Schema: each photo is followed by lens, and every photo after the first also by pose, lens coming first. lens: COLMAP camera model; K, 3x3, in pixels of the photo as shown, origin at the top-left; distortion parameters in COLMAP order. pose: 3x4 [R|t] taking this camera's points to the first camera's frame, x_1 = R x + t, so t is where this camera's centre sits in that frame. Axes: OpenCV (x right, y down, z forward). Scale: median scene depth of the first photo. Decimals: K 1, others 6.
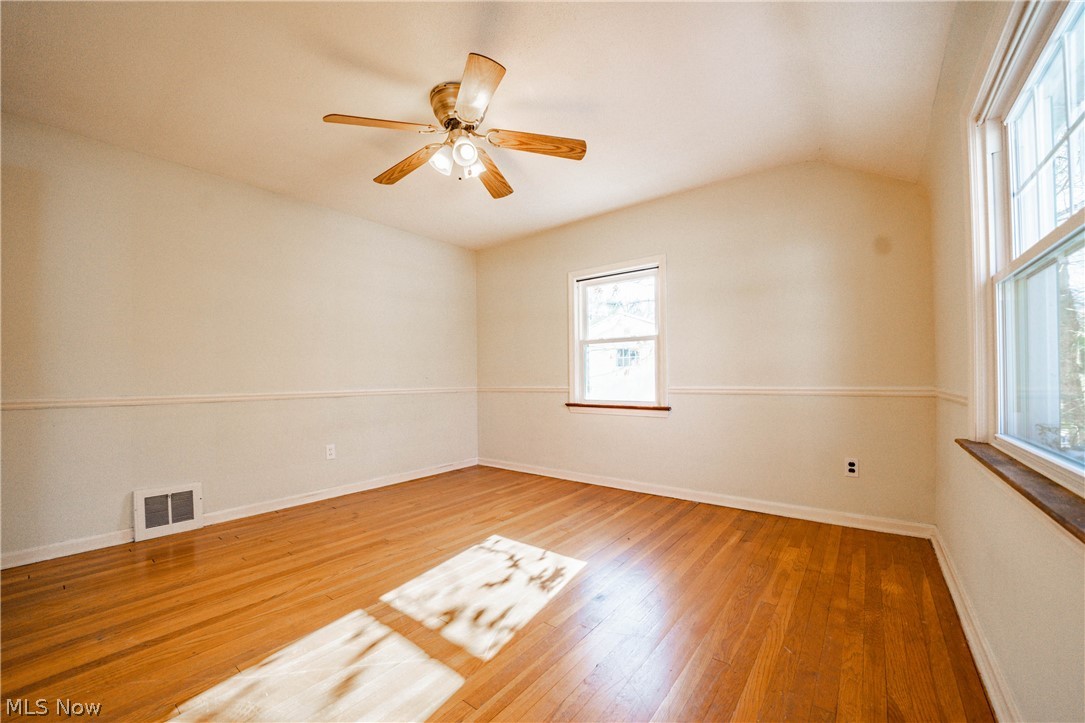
lens RADIAL K [[401.1, 0, 538.3], [0, 401.1, 379.8], [0, 0, 1]] dist [-0.022442, -0.000069]
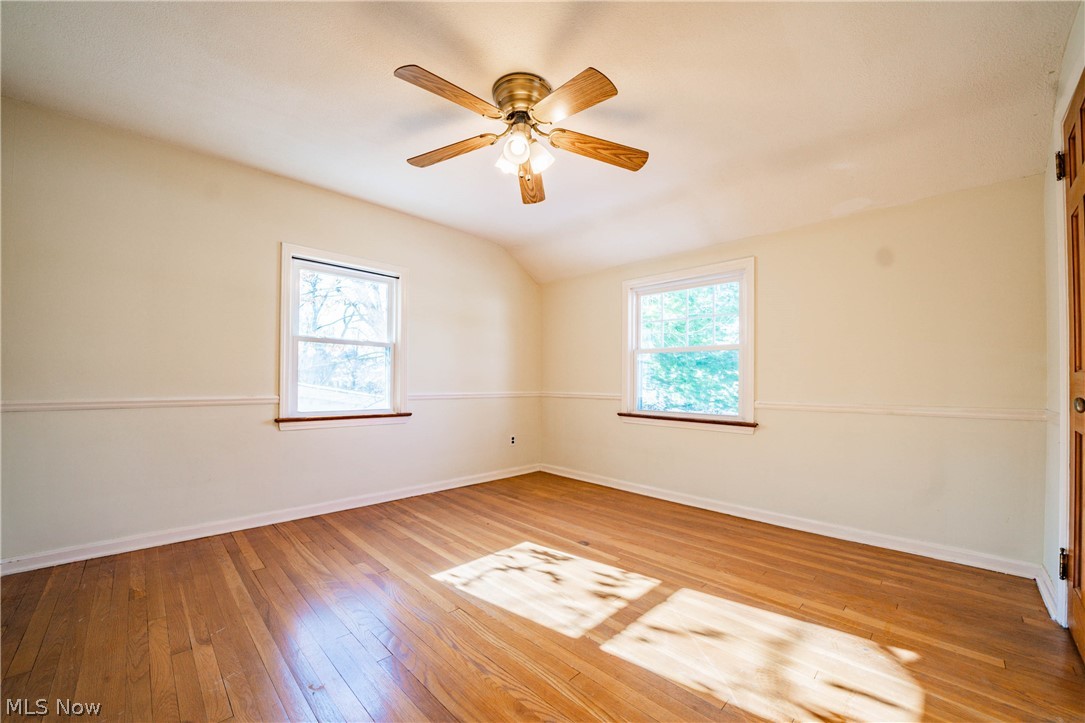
lens RADIAL K [[401.1, 0, 538.3], [0, 401.1, 379.8], [0, 0, 1]] dist [-0.022442, -0.000069]
pose [[0.163184, 0.014475, 0.986490, -0.938947], [-0.009458, 0.999869, -0.013107, -0.012709], [-0.986550, -0.007191, 0.163299, 0.678730]]
